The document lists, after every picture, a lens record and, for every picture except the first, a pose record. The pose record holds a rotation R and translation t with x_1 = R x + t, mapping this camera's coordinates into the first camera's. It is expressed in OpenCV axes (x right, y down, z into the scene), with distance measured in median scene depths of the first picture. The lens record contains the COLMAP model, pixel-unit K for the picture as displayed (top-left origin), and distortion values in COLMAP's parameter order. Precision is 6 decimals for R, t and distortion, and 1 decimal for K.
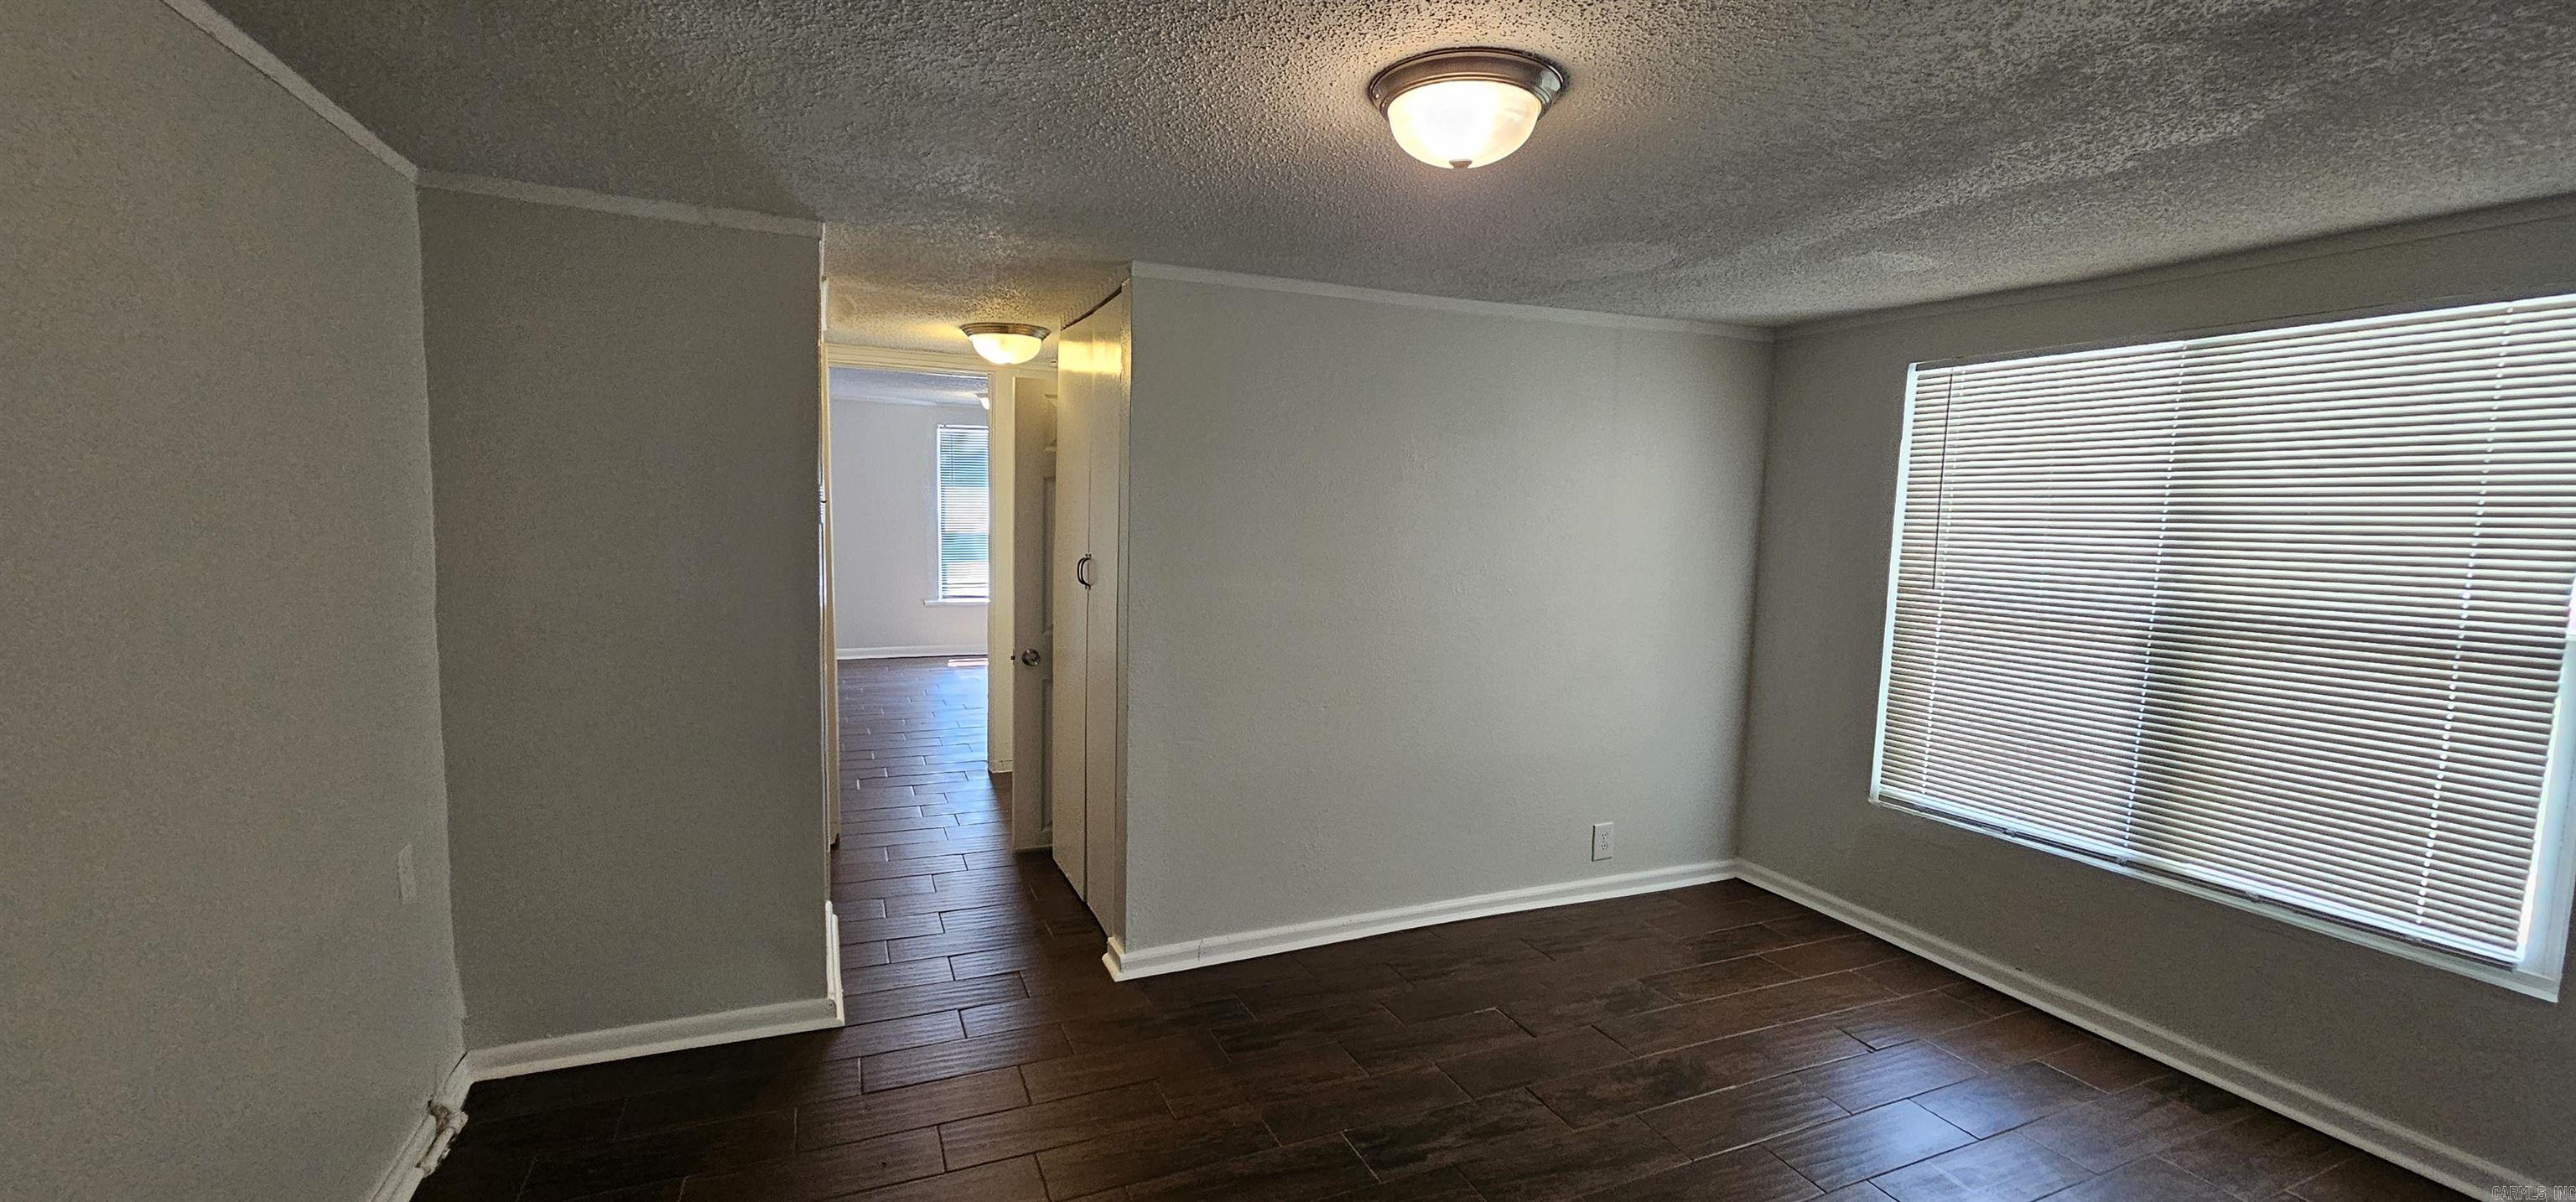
lens RADIAL K [[1050.1, 0, 1275.1], [0, 1050.1, 607.7], [0, 0, 1]] dist [-0.002318, -0.000198]
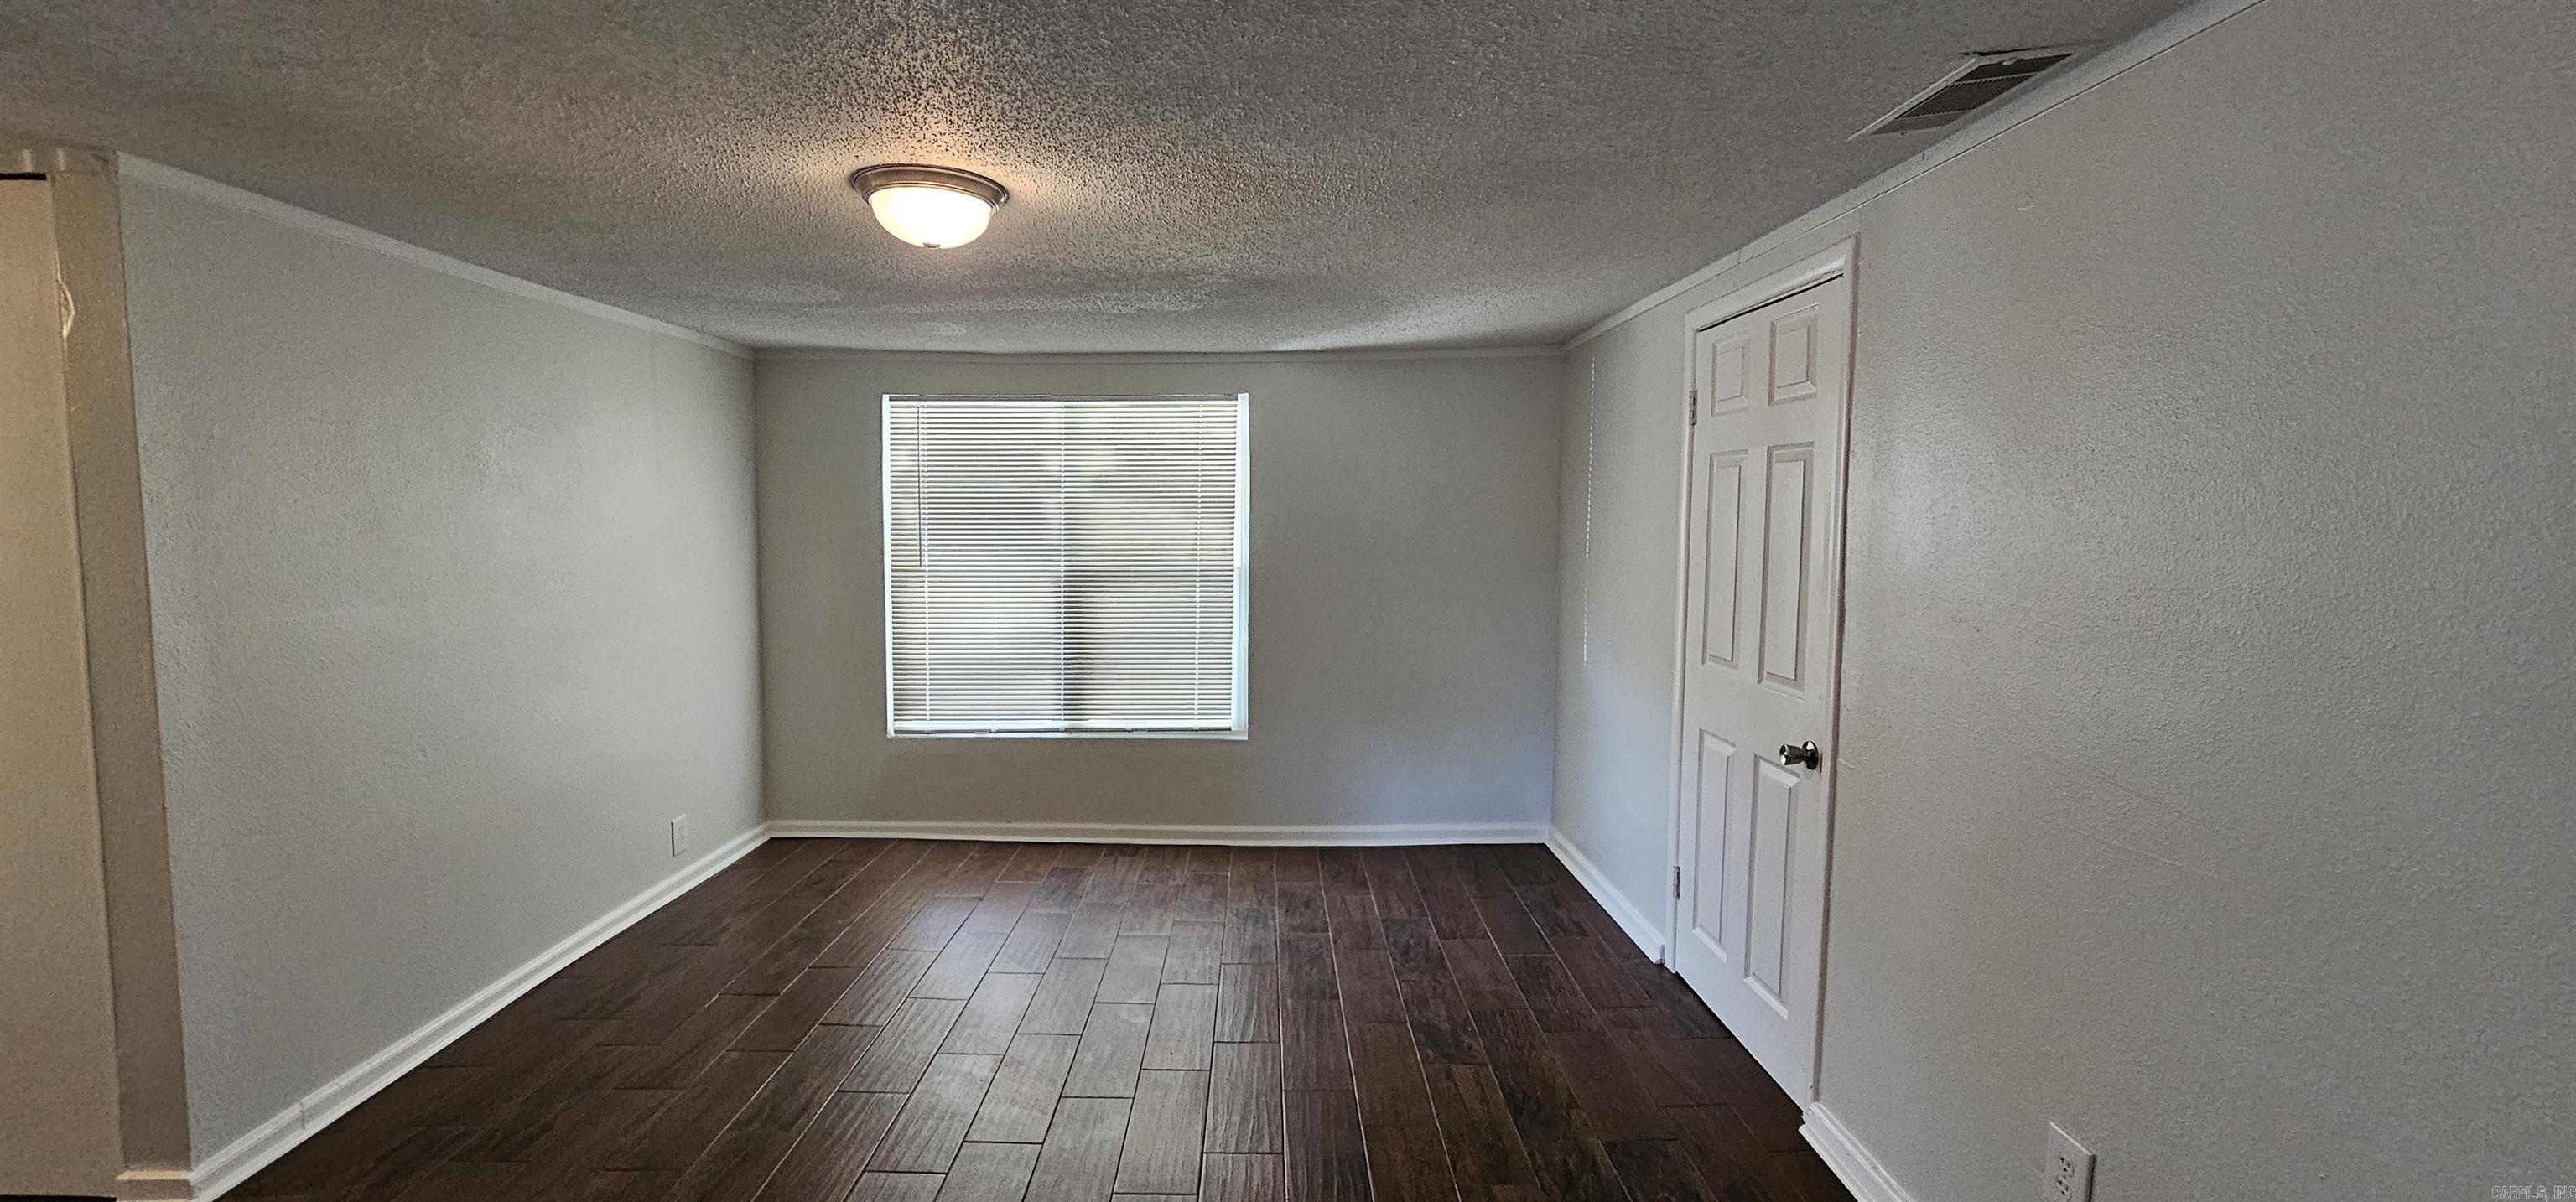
lens RADIAL K [[1050.1, 0, 1275.1], [0, 1050.1, 607.7], [0, 0, 1]] dist [-0.002318, -0.000198]
pose [[0.389543, -0.096982, 0.915888, -0.441971], [0.091499, 0.993596, 0.066294, -0.013909], [-0.916452, 0.057979, 0.395922, 0.062811]]
